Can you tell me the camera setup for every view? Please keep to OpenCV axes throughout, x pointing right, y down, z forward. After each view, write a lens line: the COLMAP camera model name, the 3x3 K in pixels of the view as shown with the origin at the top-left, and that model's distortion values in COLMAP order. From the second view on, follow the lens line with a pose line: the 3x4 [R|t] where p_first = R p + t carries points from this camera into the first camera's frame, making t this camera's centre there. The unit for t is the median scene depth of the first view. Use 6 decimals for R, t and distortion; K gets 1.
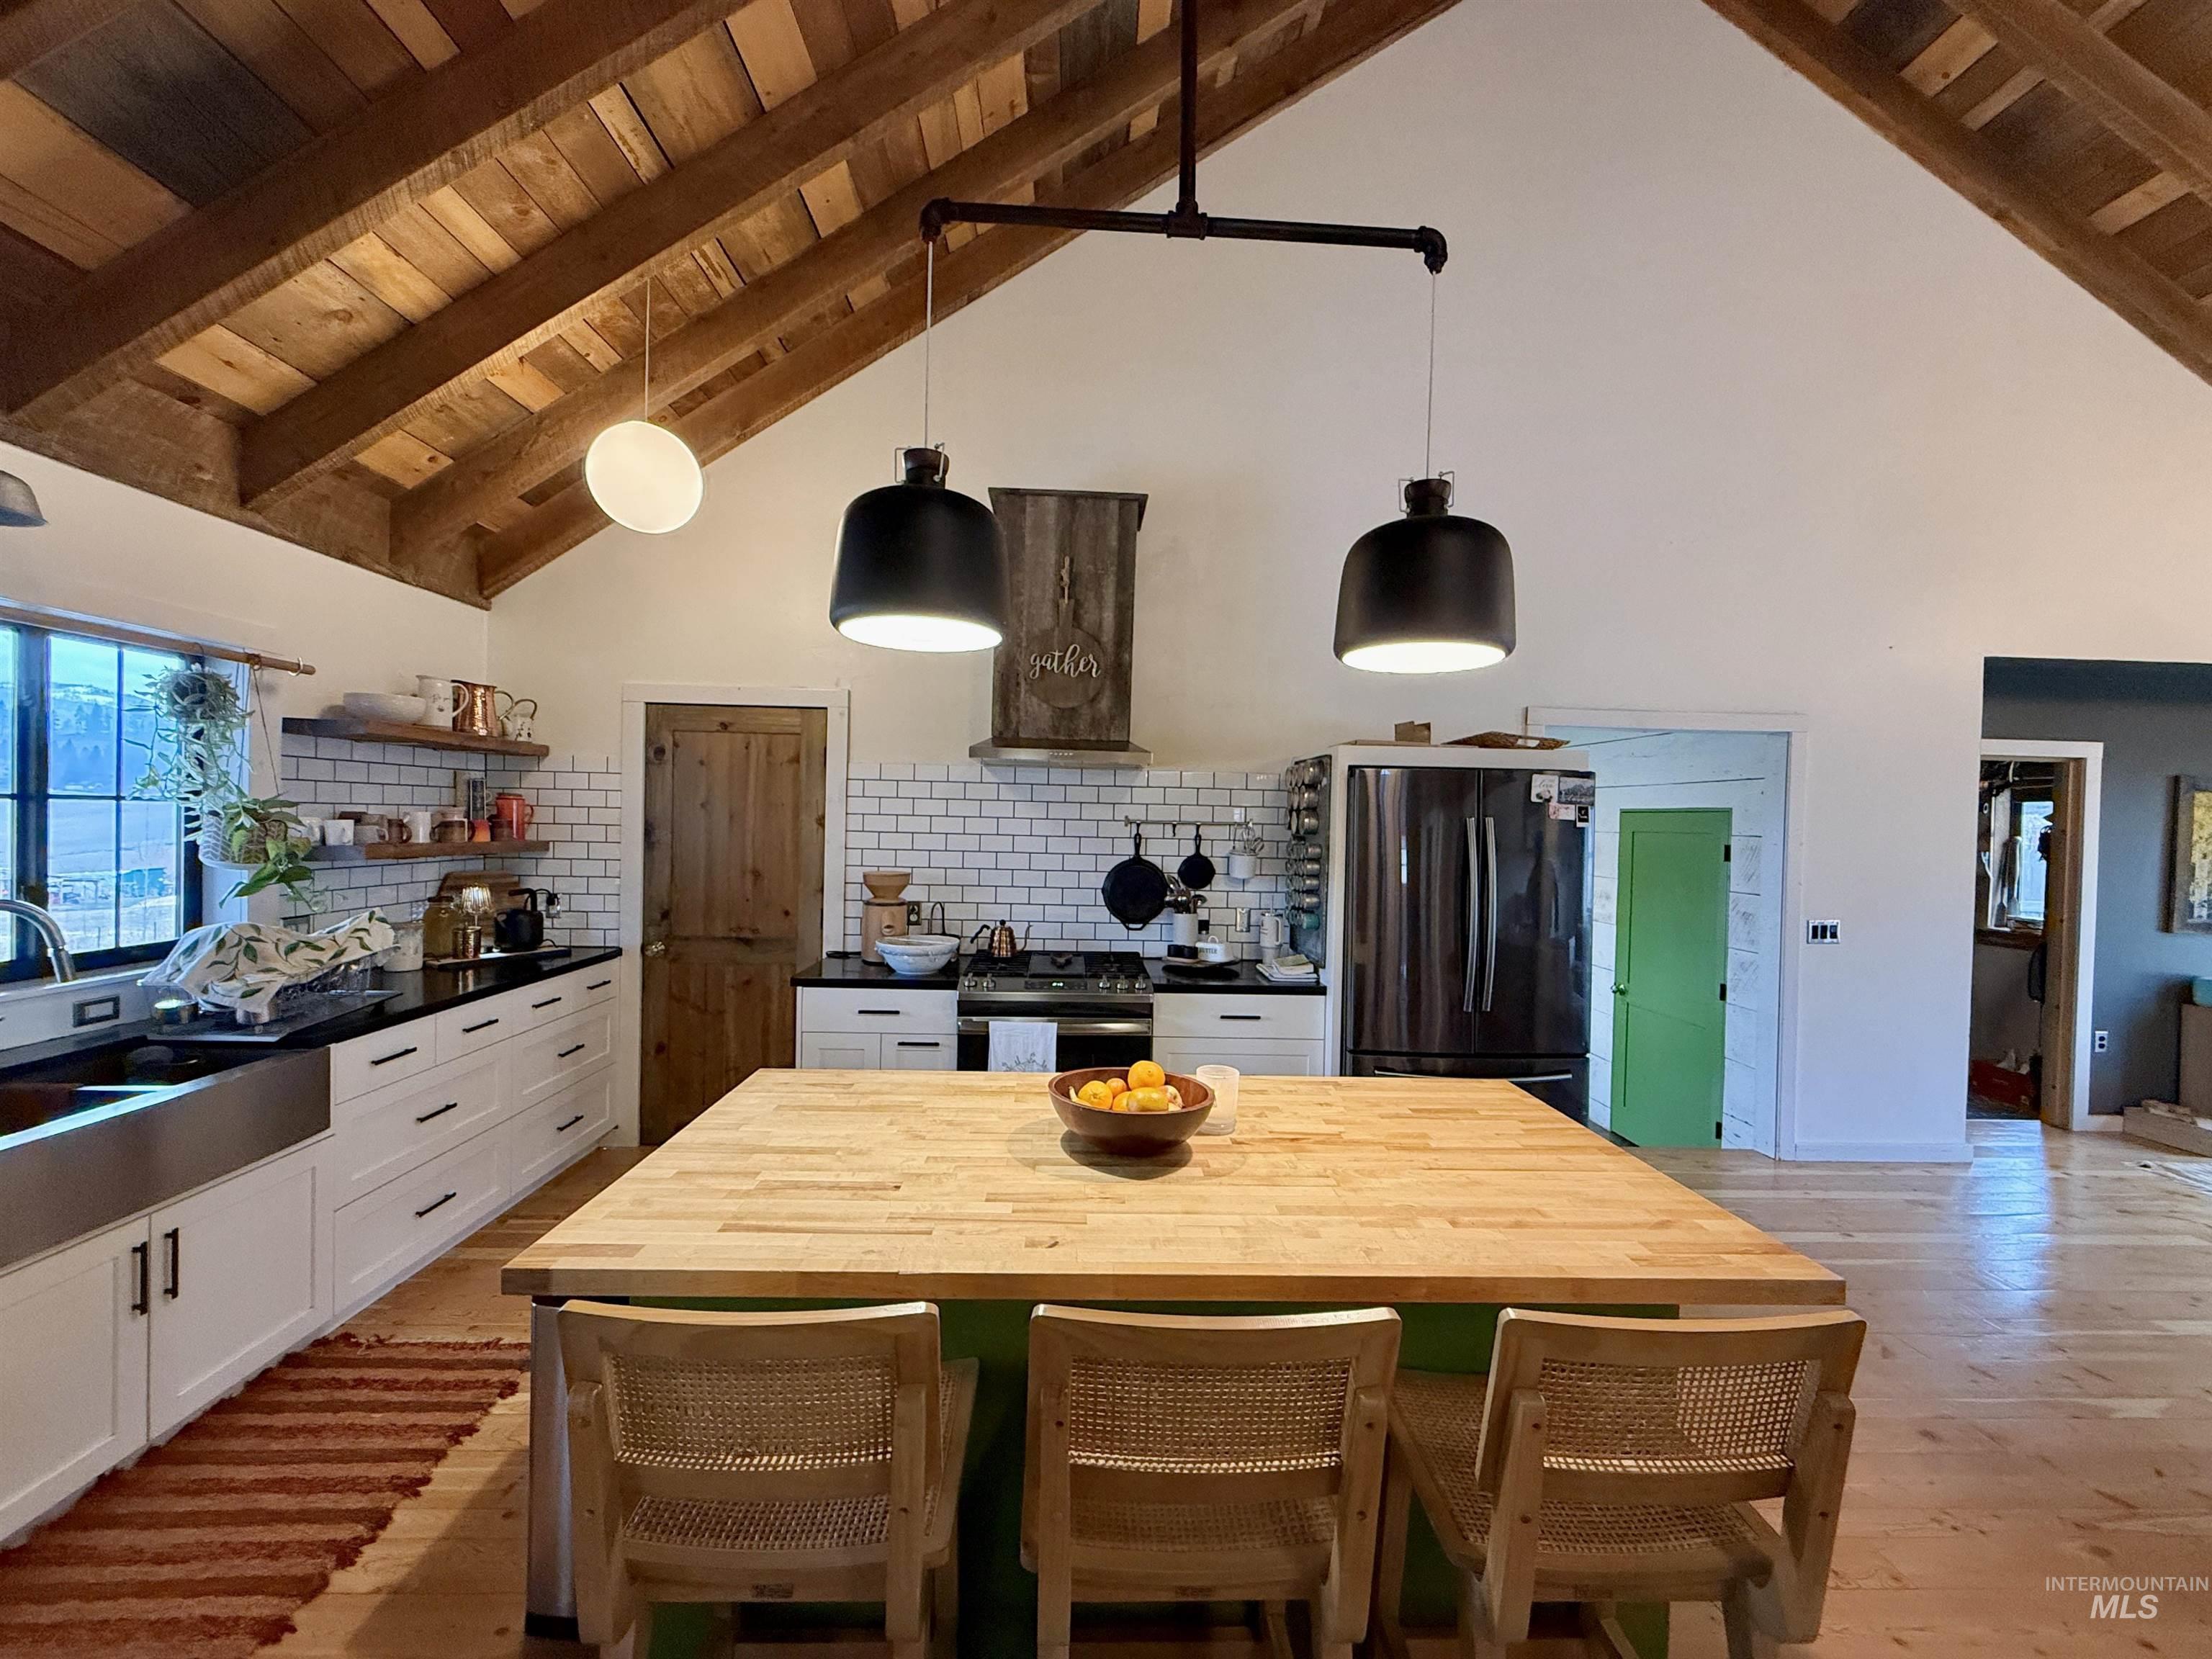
lens RADIAL K [[877.6, 0, 1101.6], [0, 877.6, 831.4], [0, 0, 1]] dist [0.000137, 0.000076]
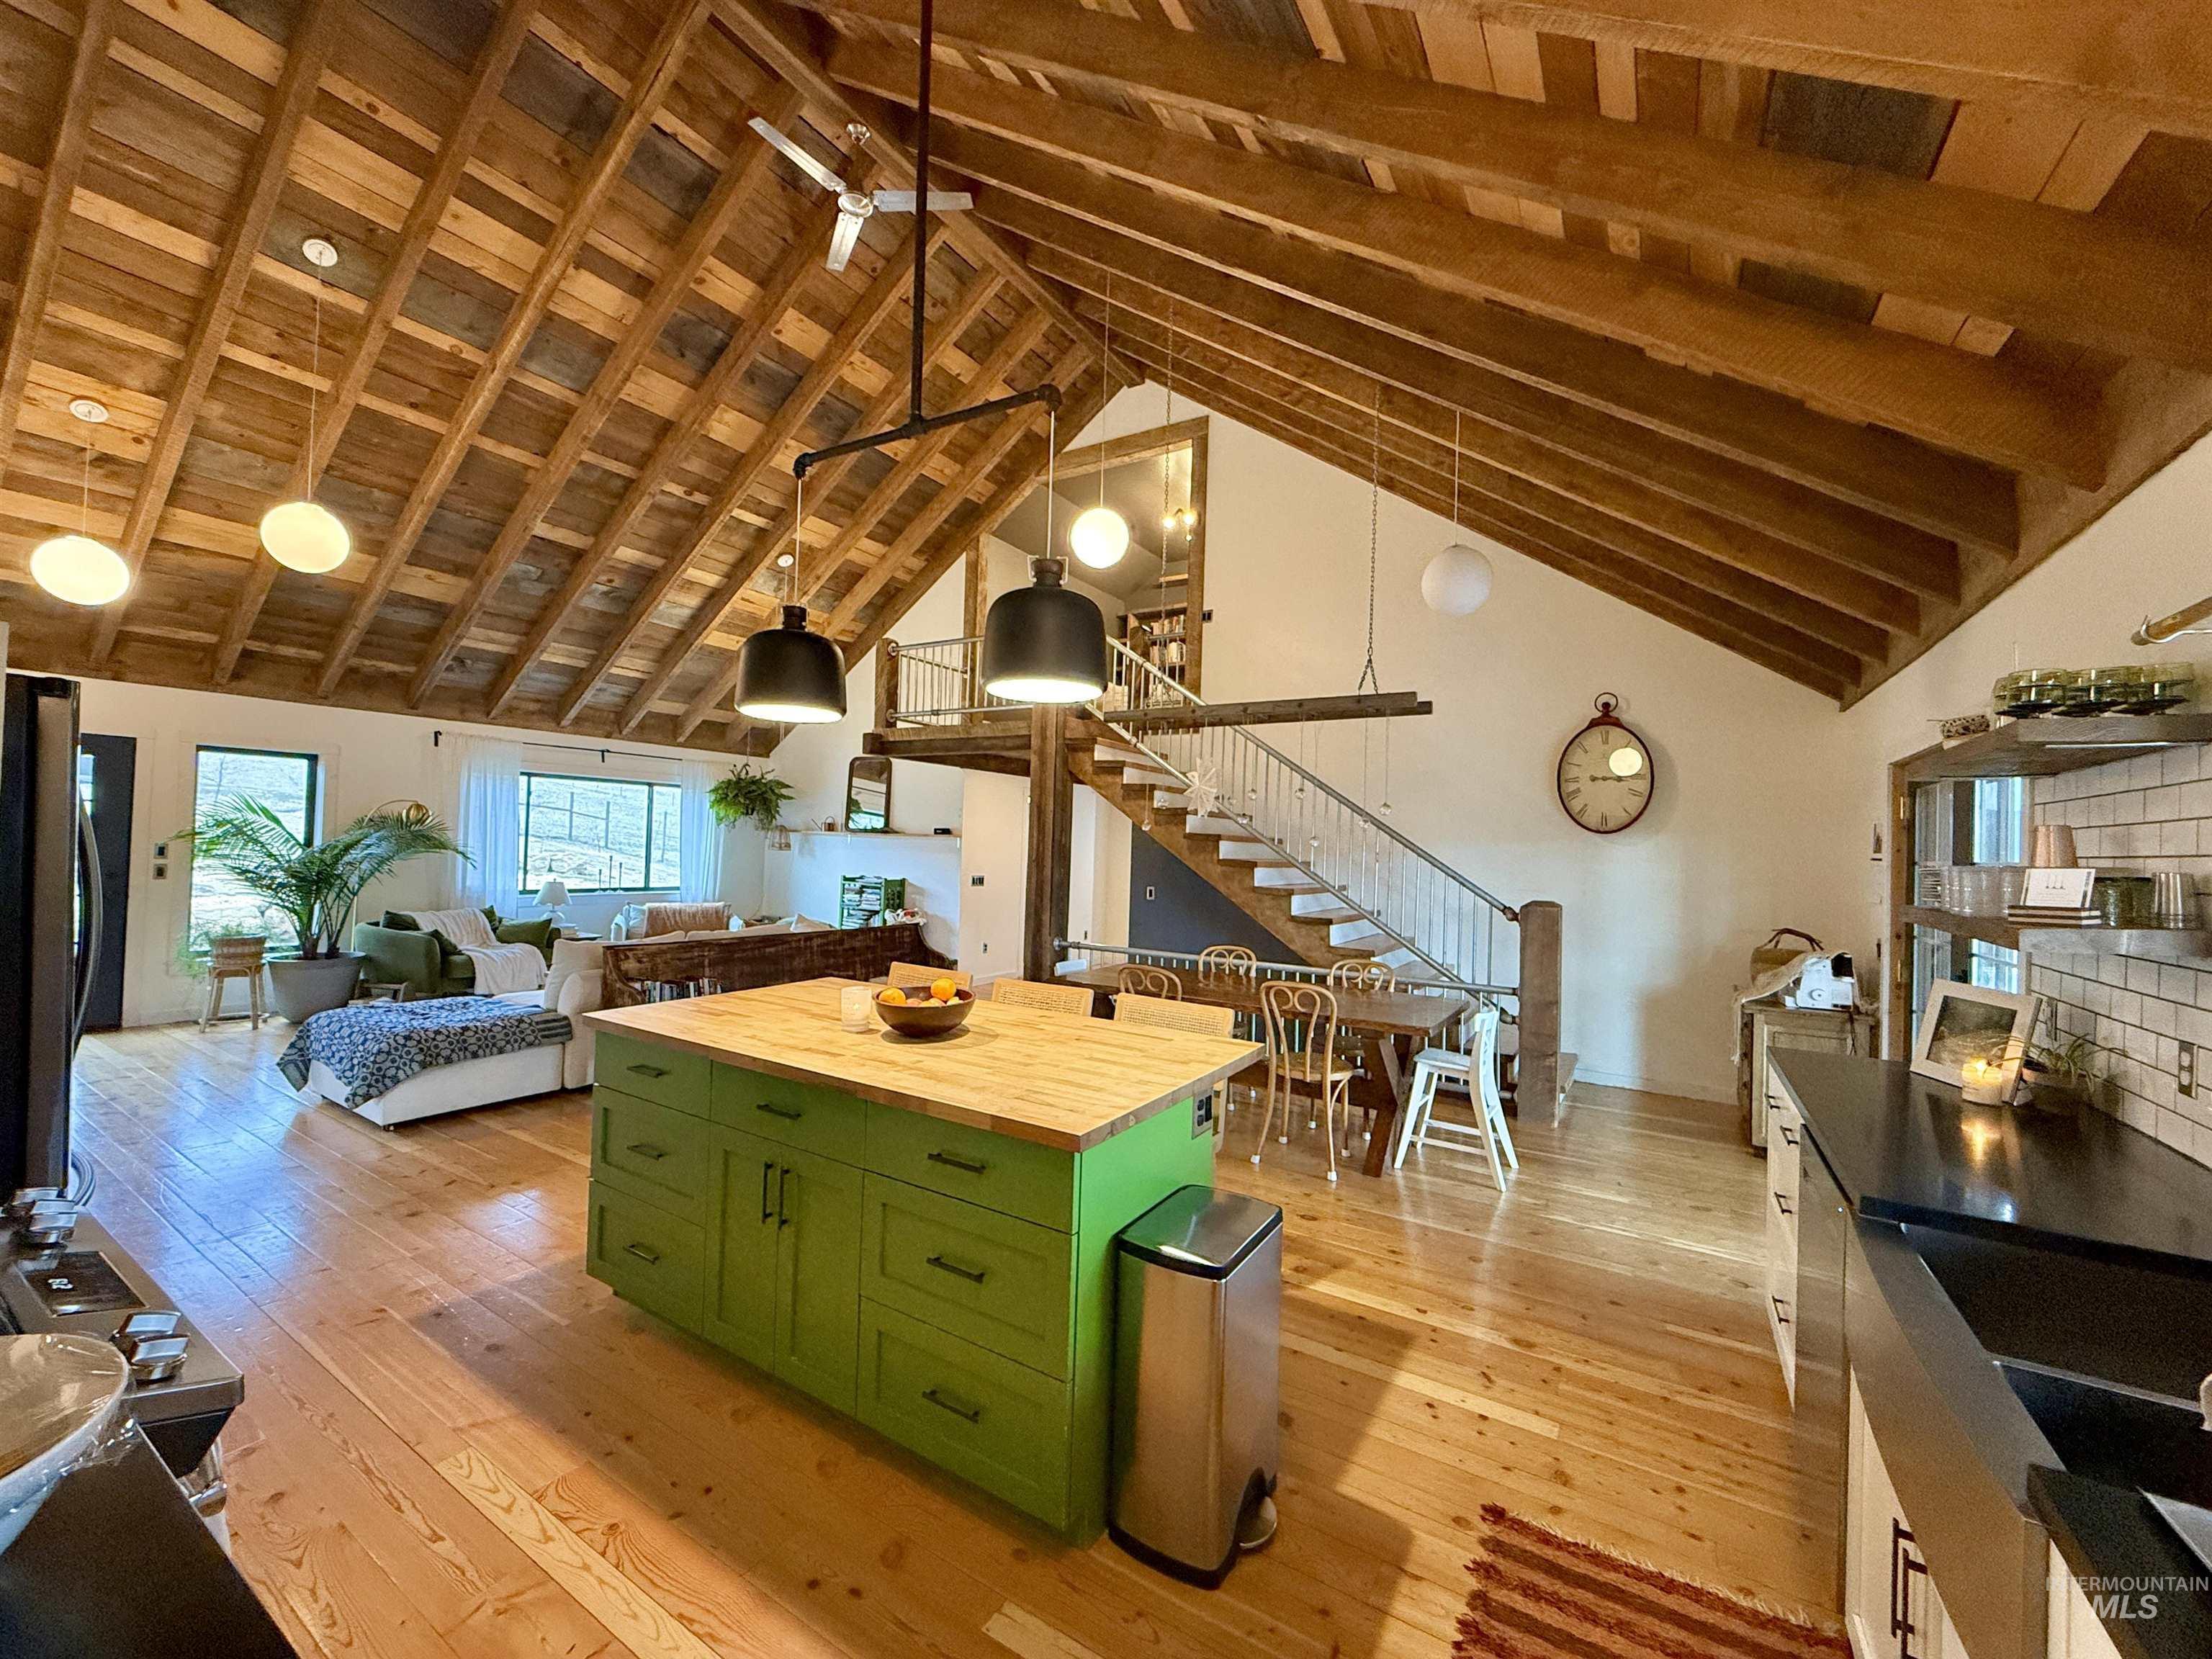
lens RADIAL K [[879.1, 0, 1099.7], [0, 879.1, 828.7], [0, 0, 1]] dist [0.000964, 0.000200]
pose [[-0.827482, -0.038683, 0.560159, -0.470154], [-0.043325, 0.999049, 0.004990, -0.008335], [-0.559819, -0.020140, -0.828370, 0.928382]]
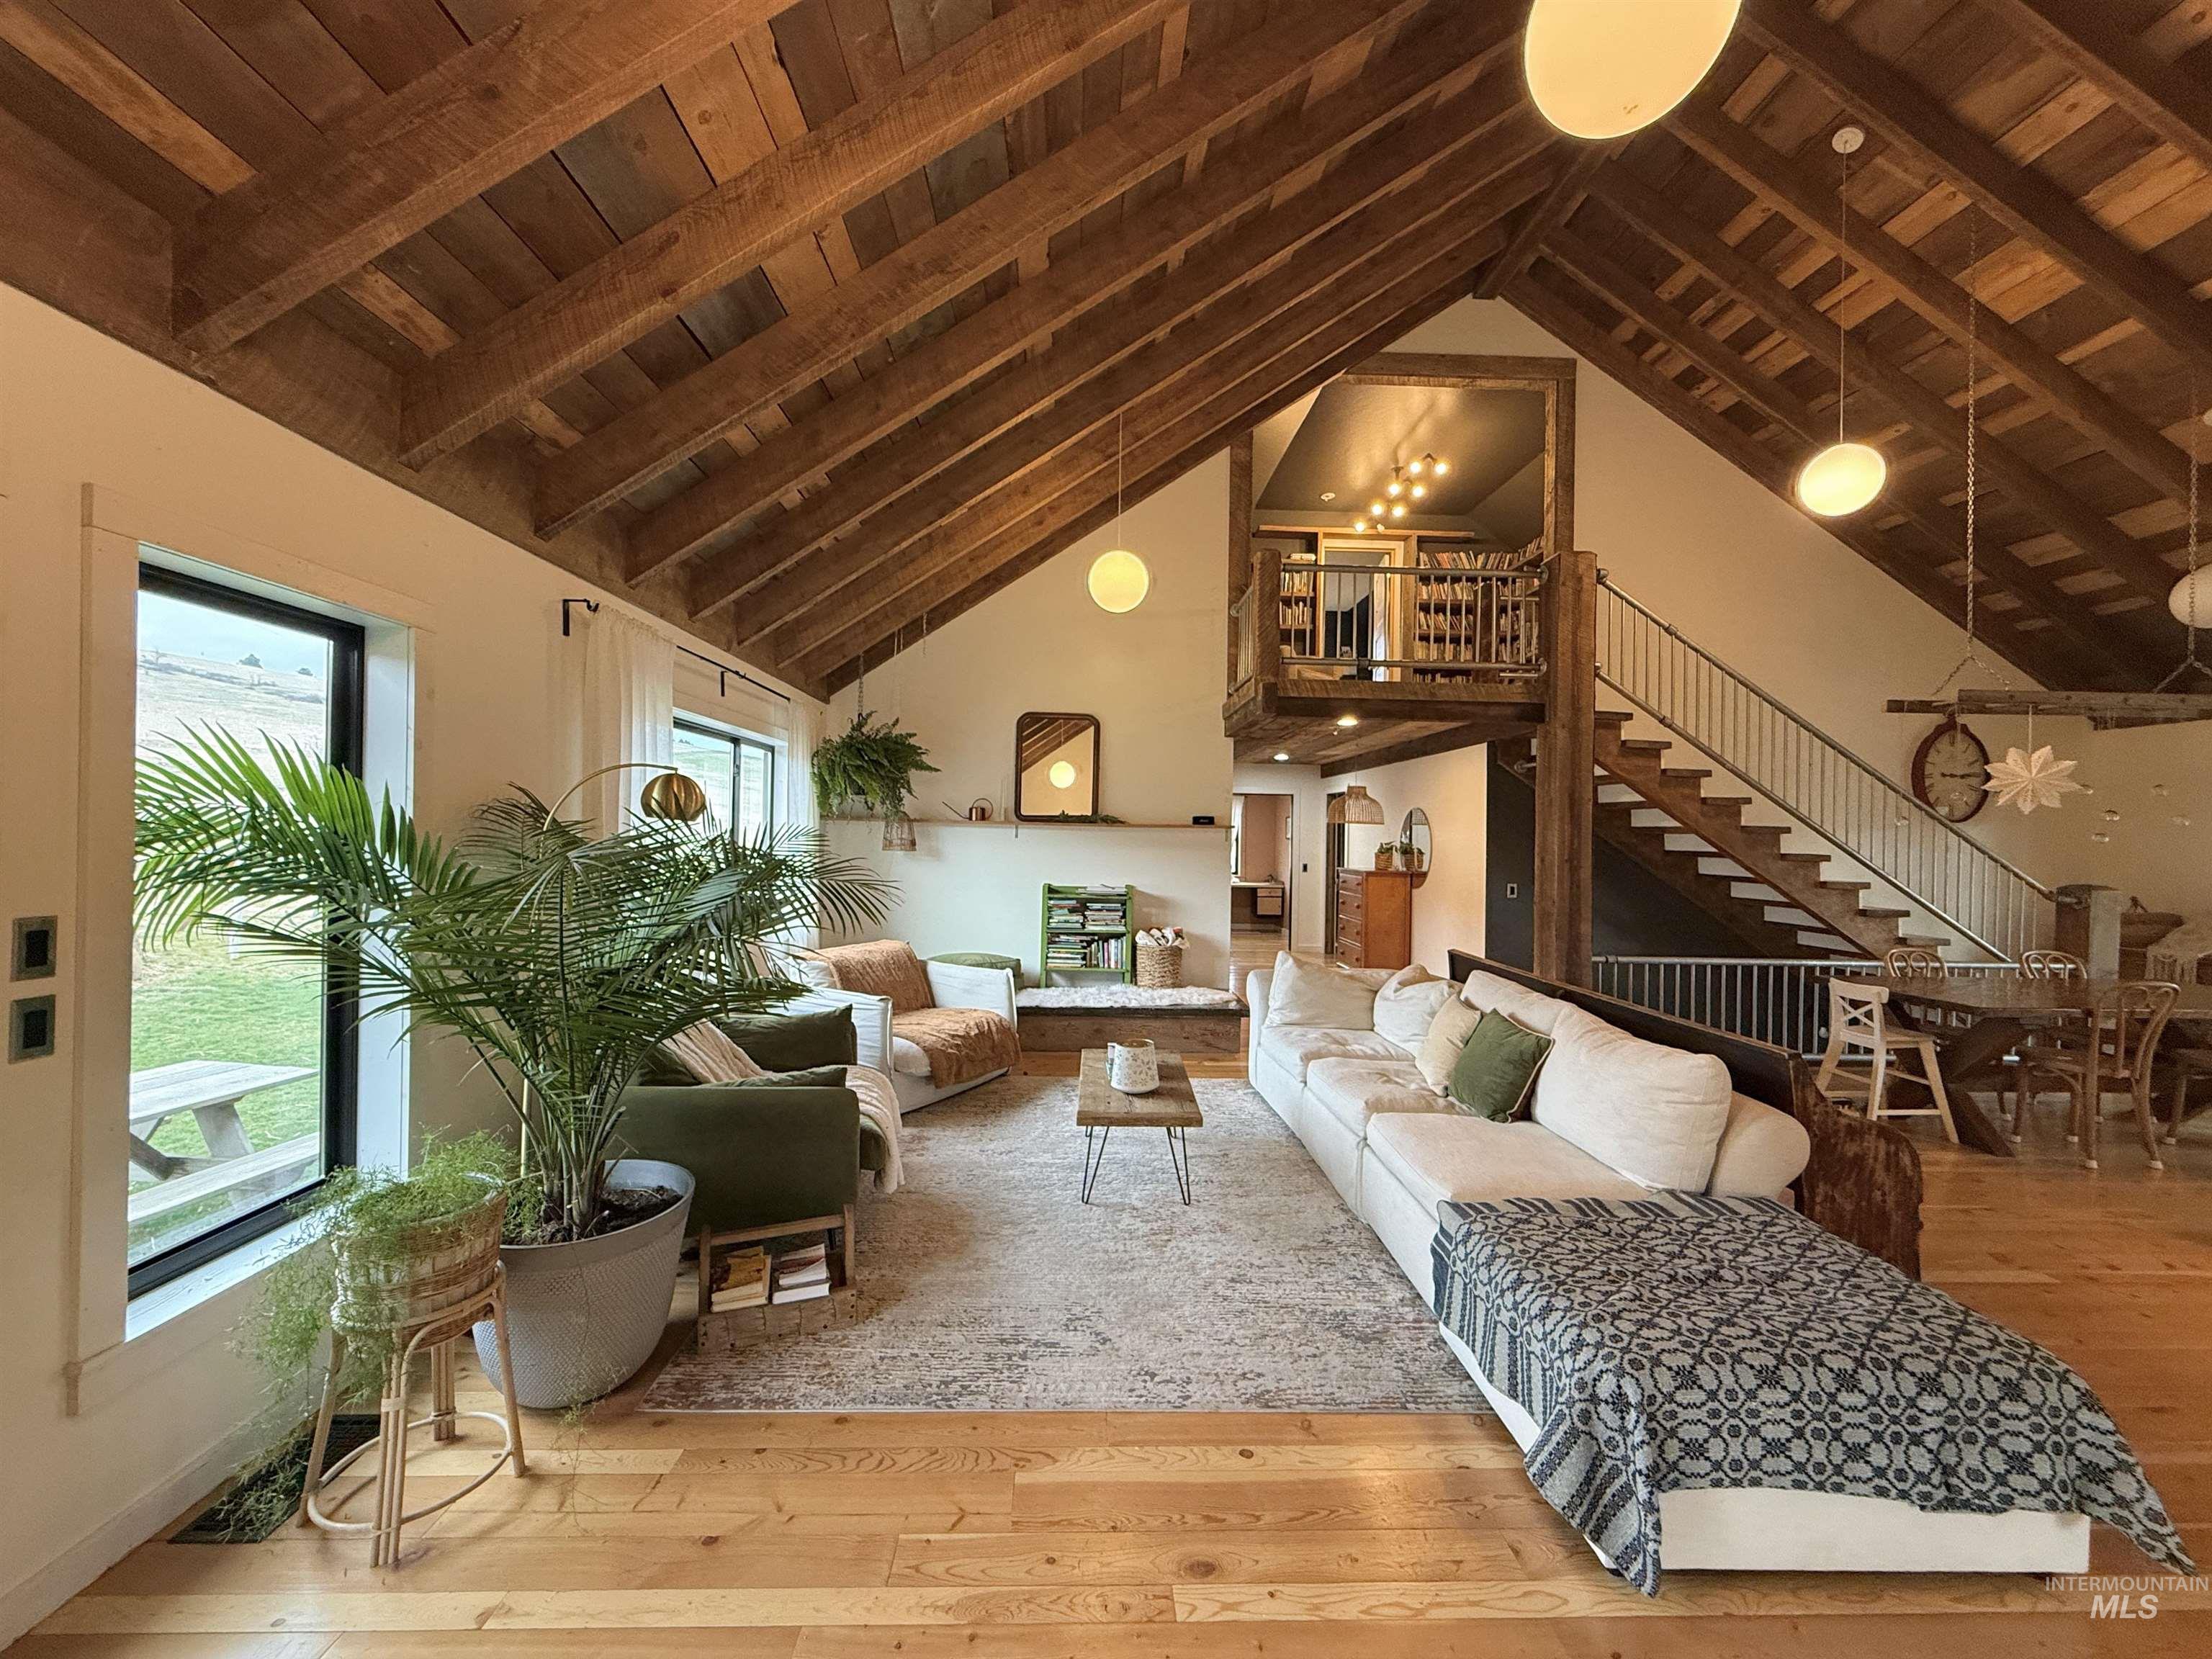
lens RADIAL K [[879.1, 0, 1099.7], [0, 879.1, 828.7], [0, 0, 1]] dist [0.000964, 0.000200]
pose [[-0.999168, -0.040782, -0.000037, 1.371638], [-0.040780, 0.999111, 0.010650, 0.034399], [-0.000397, 0.010643, -0.999943, 0.971030]]
